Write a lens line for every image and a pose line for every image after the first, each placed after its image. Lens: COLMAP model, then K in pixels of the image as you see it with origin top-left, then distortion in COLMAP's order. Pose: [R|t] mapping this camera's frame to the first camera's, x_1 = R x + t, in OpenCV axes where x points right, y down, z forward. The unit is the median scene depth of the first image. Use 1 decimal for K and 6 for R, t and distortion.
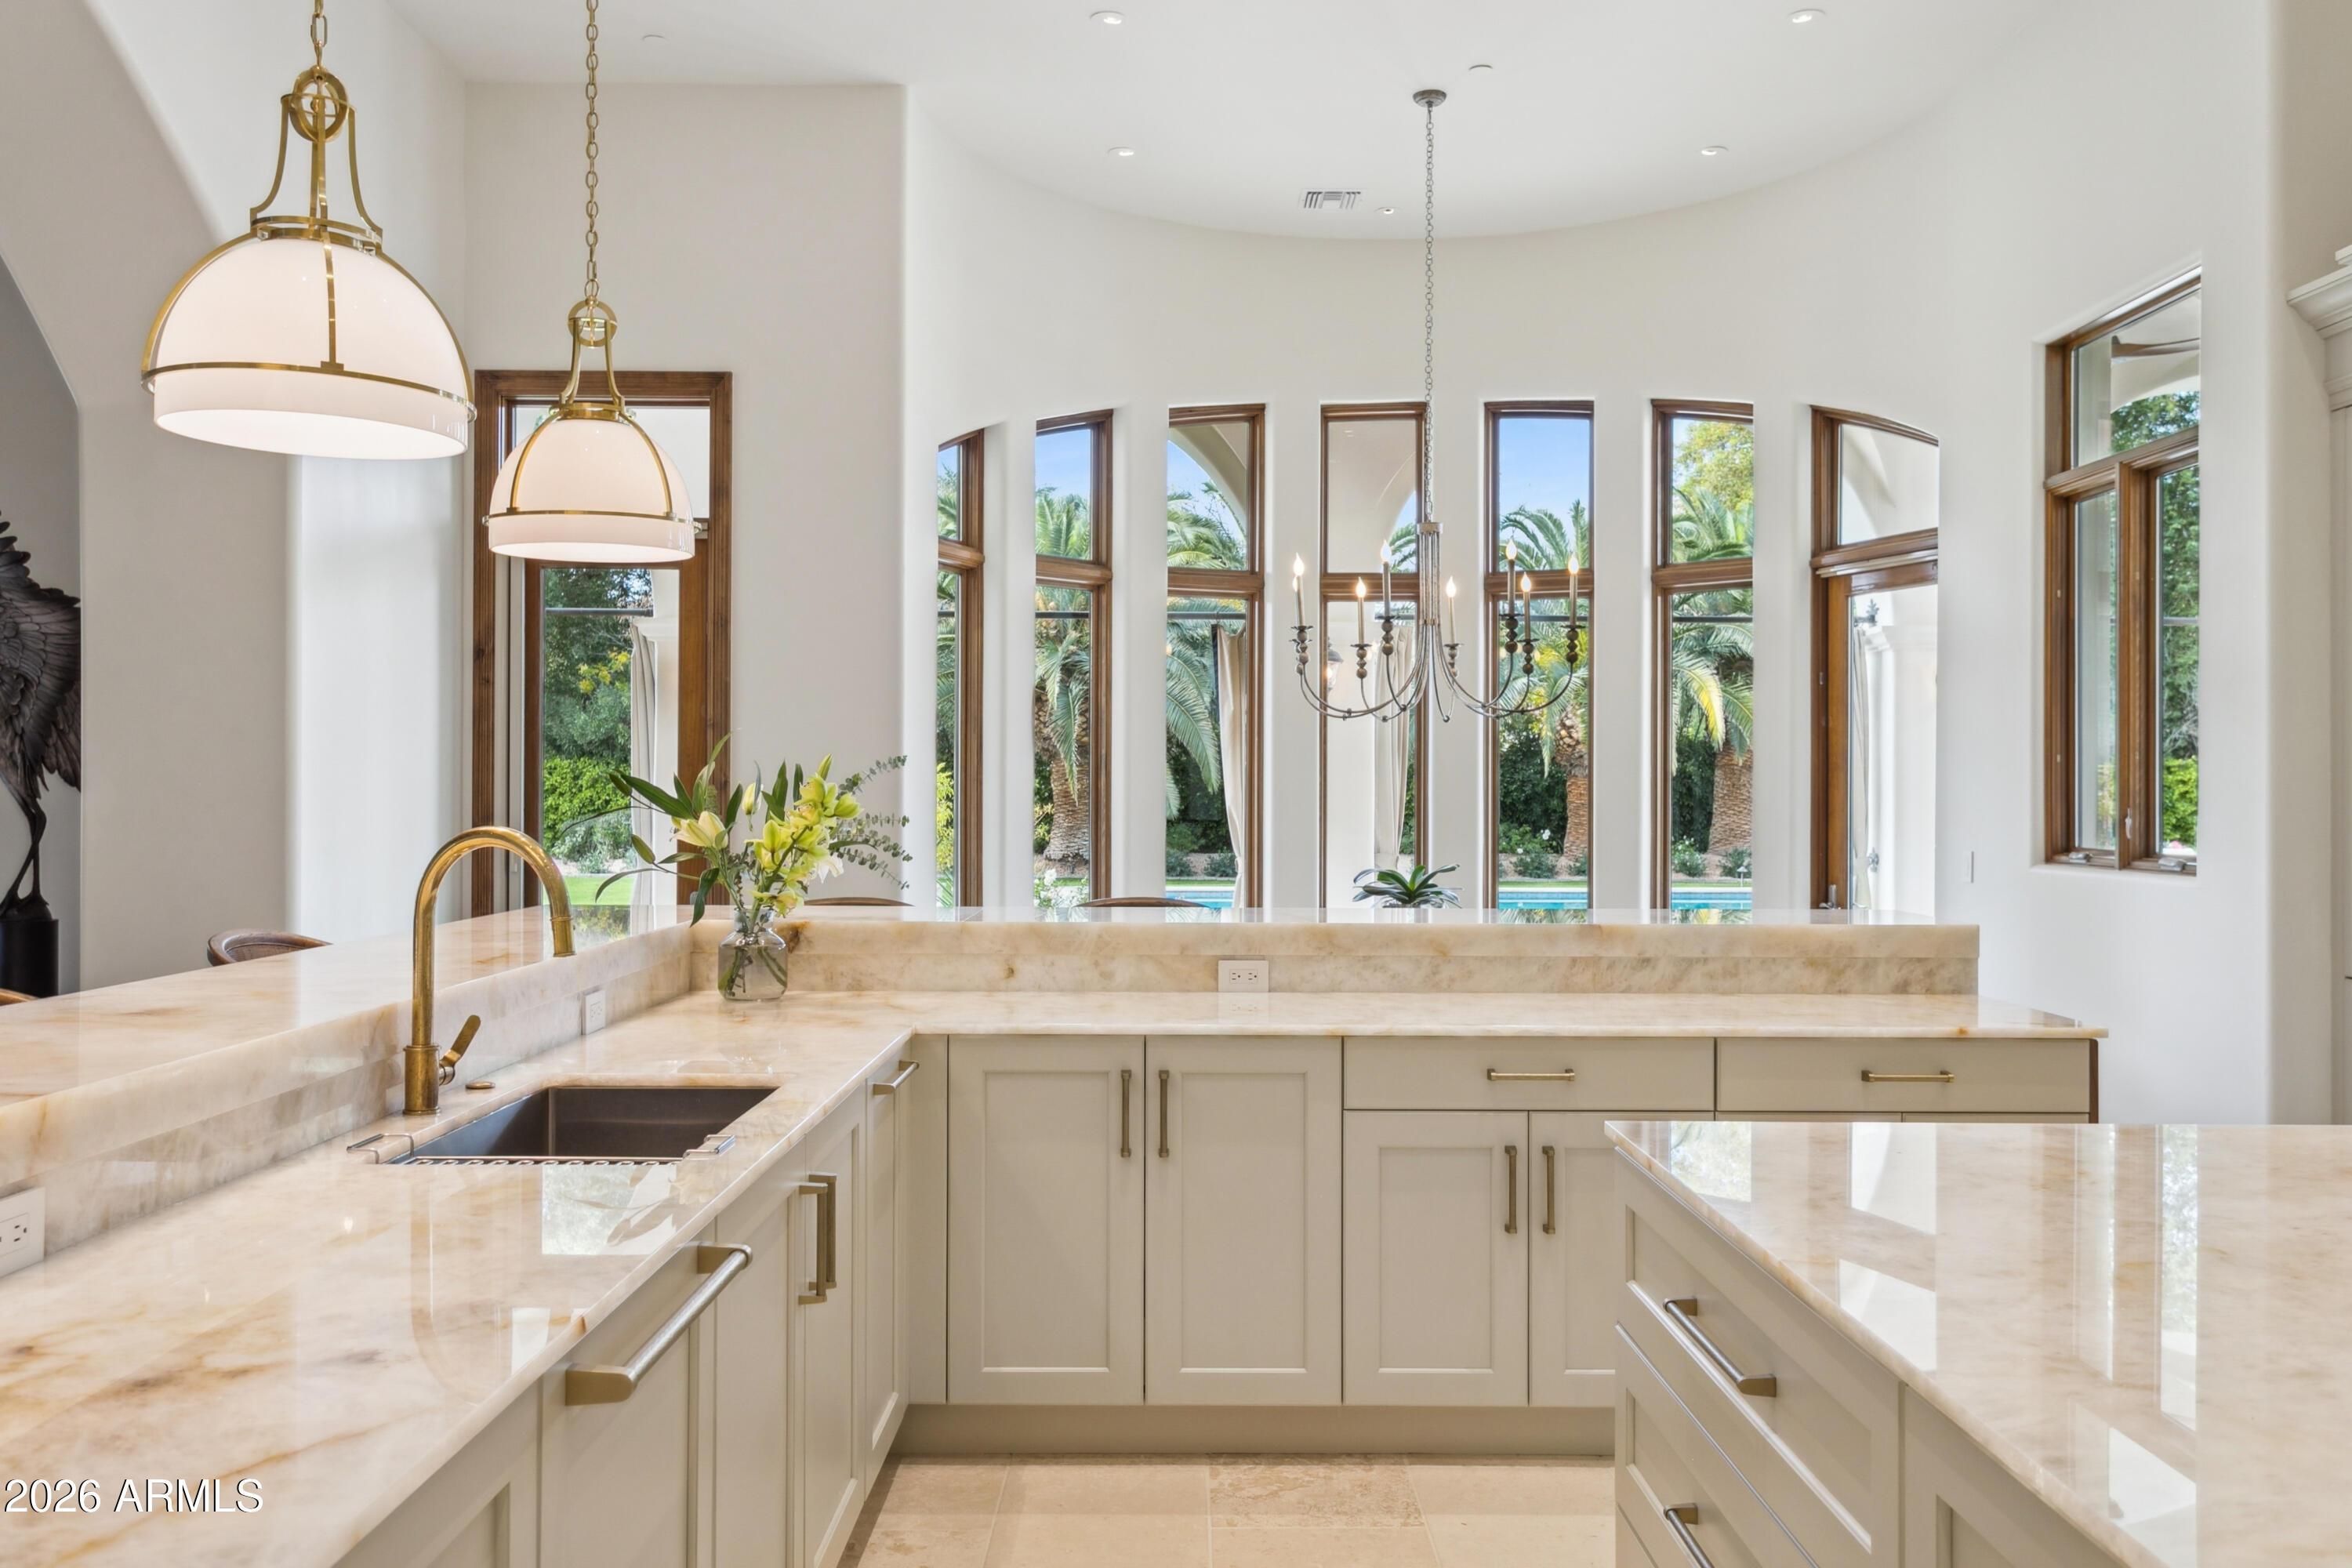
lens RADIAL K [[1957.6, 0, 1176.0], [0, 1957.6, 784.0], [0, 0, 1]] dist [0.053233, -0.000546]
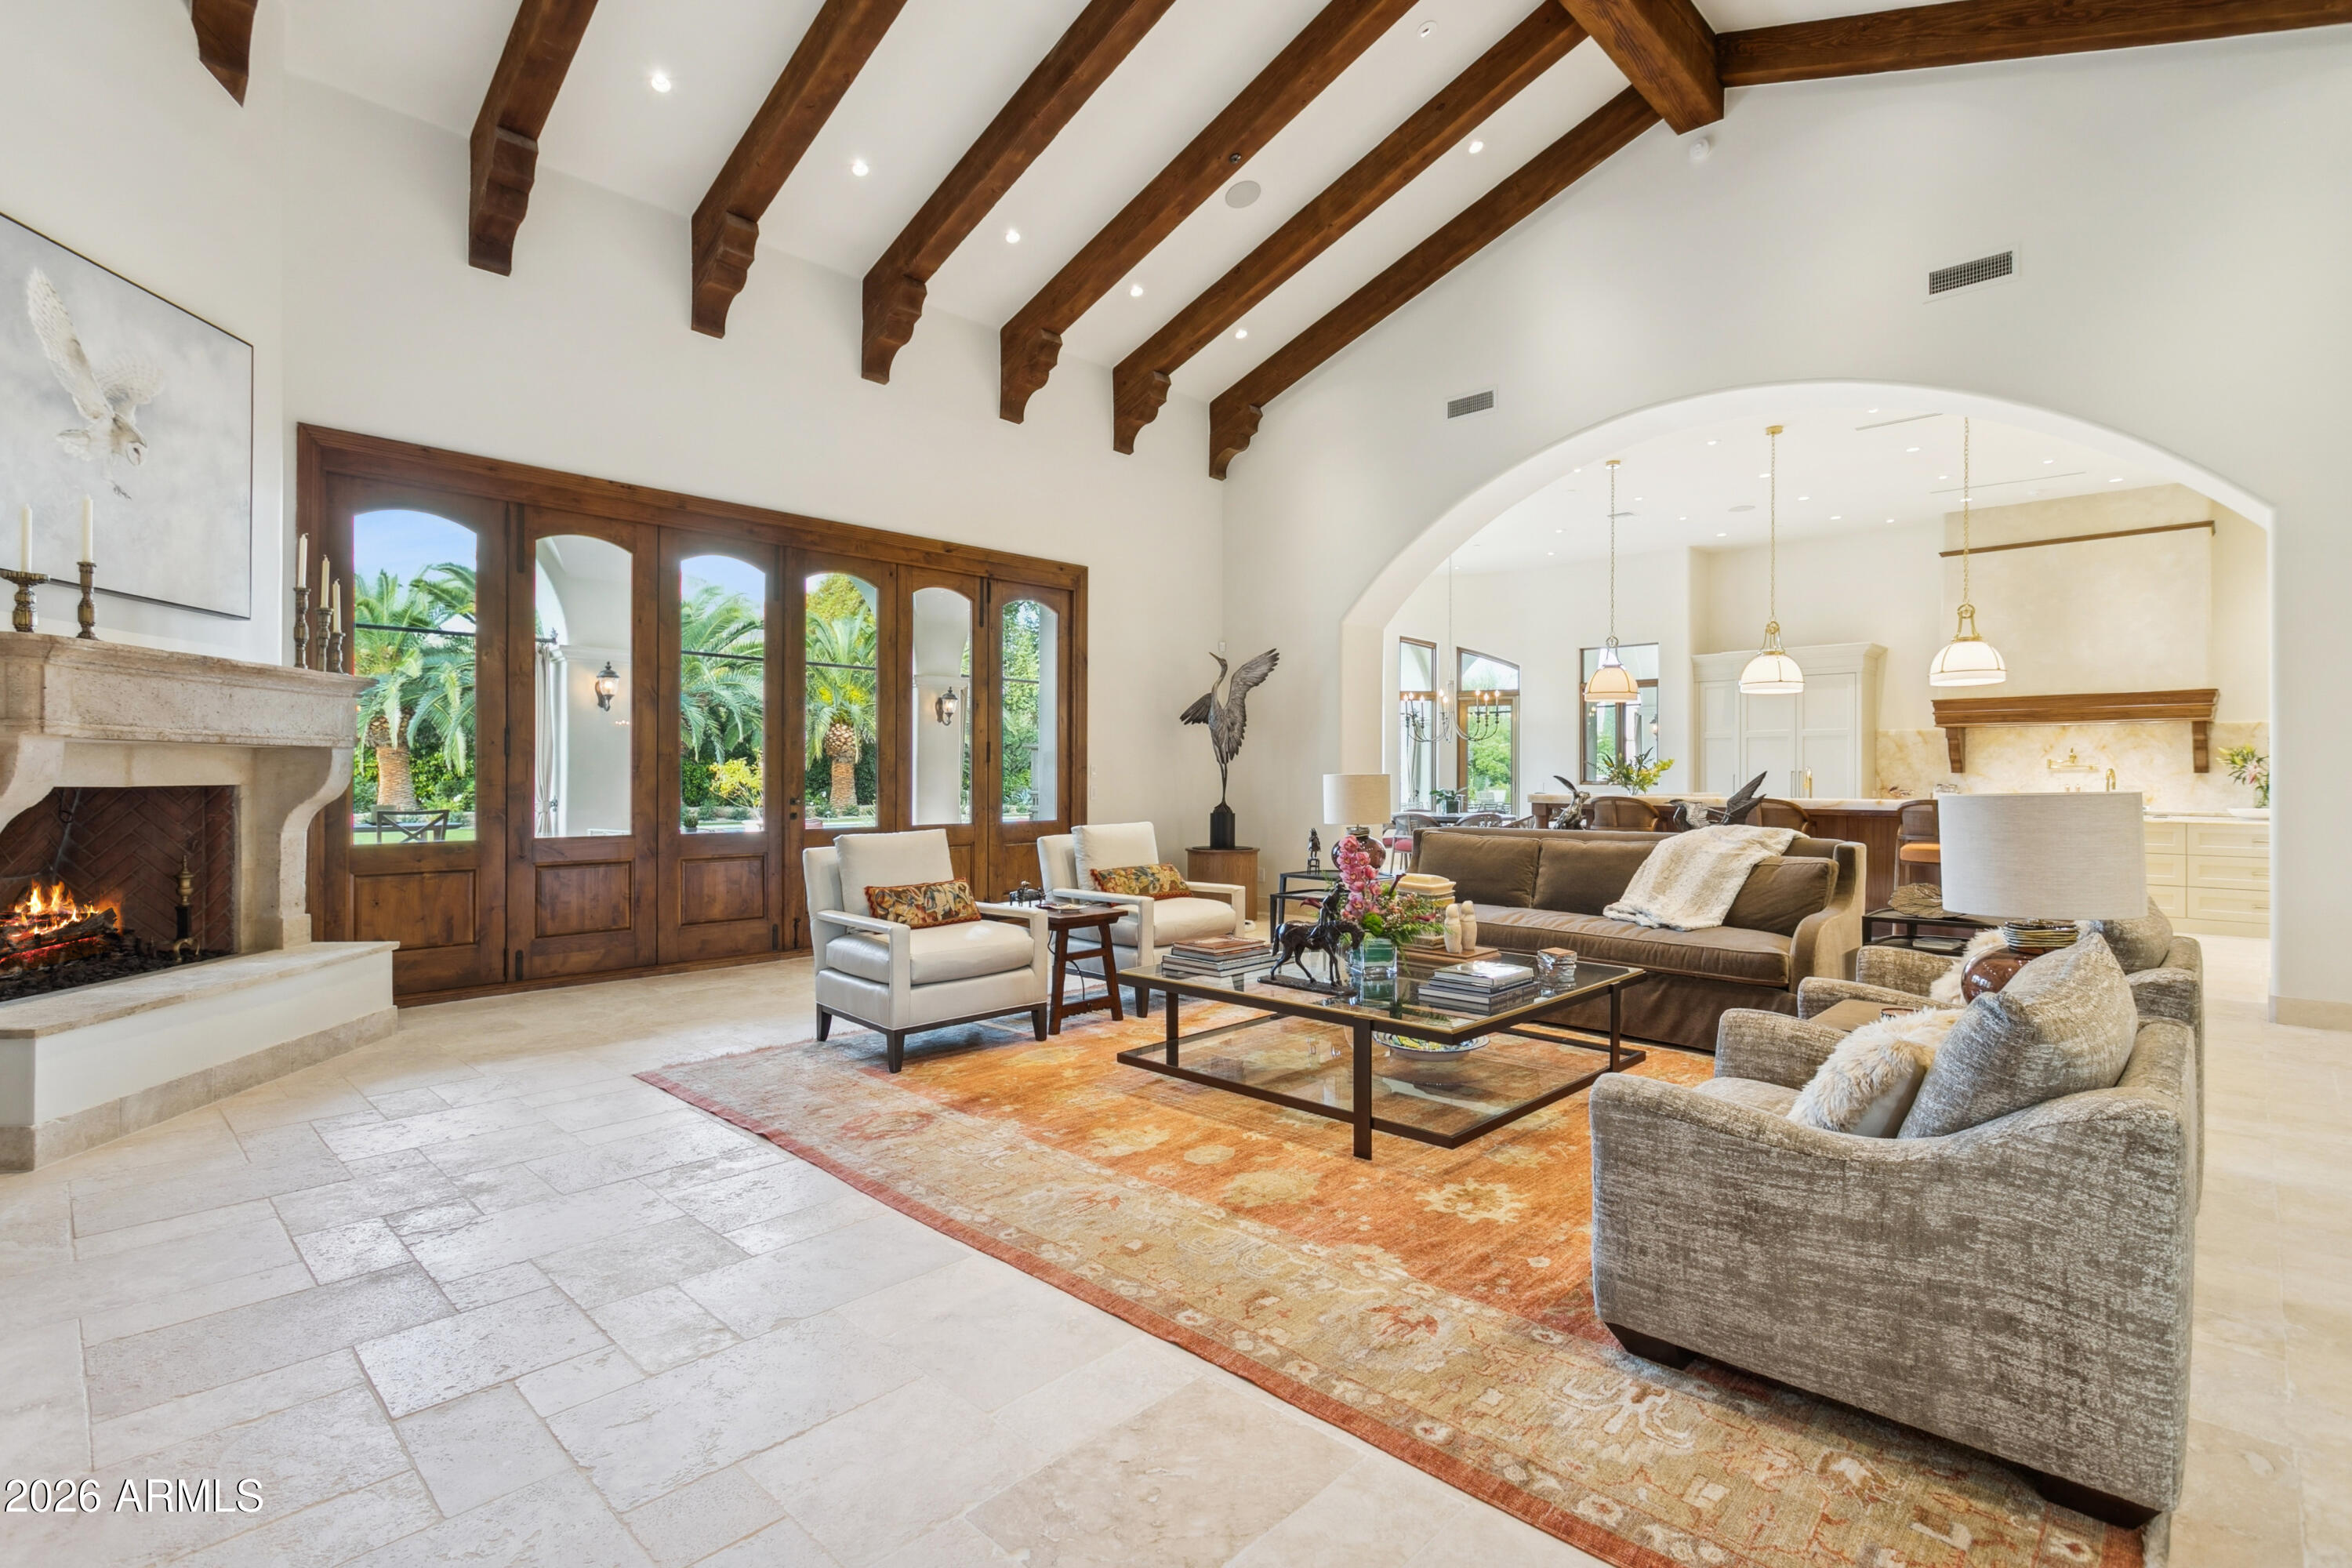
lens RADIAL K [[1107.3, 0, 1177.1], [0, 1107.3, 777.4], [0, 0, 1]] dist [0.004284, 0.000473]
pose [[0.691316, -0.002899, 0.722547, -1.568055], [-0.002697, 0.999975, 0.006592, 0.013460], [-0.722547, -0.006506, 0.691291, 0.060316]]
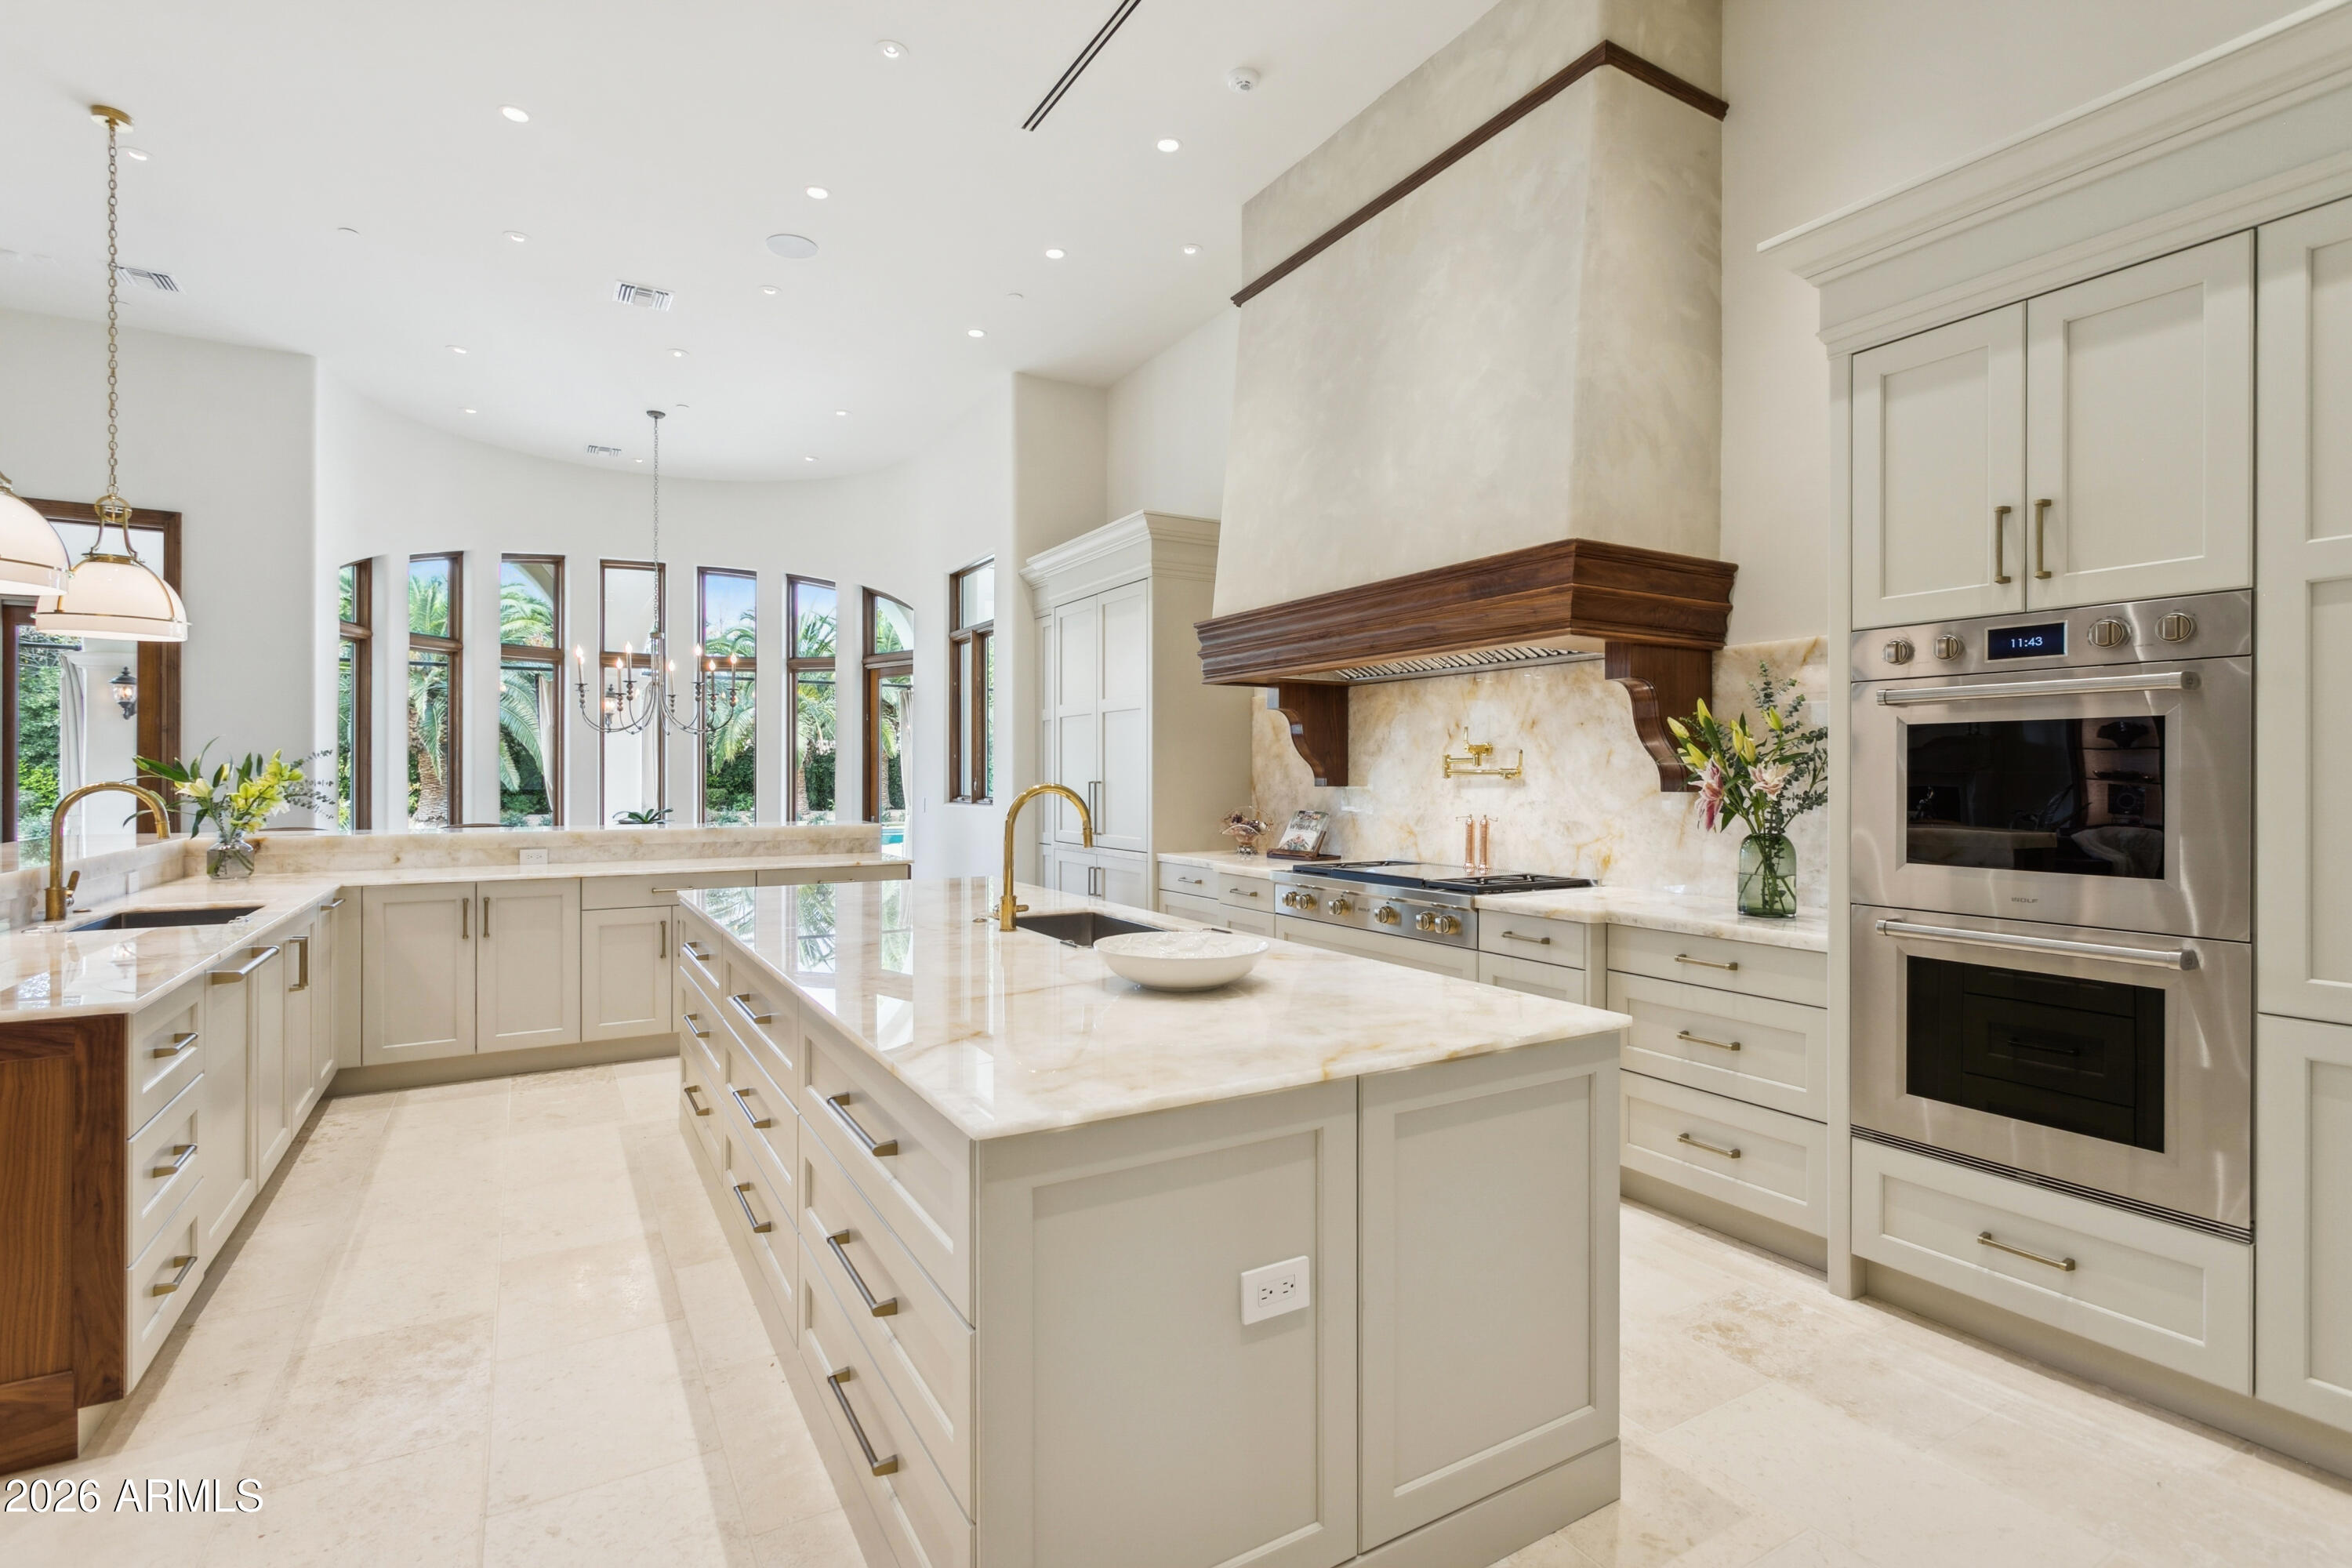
lens RADIAL K [[1107.3, 0, 1177.1], [0, 1107.3, 777.4], [0, 0, 1]] dist [0.004284, 0.000473]
pose [[0.859965, -0.002775, 0.510345, 0.013485], [-0.000657, 0.999978, 0.006545, 0.003216], [-0.510353, -0.005964, 0.859945, -0.234721]]
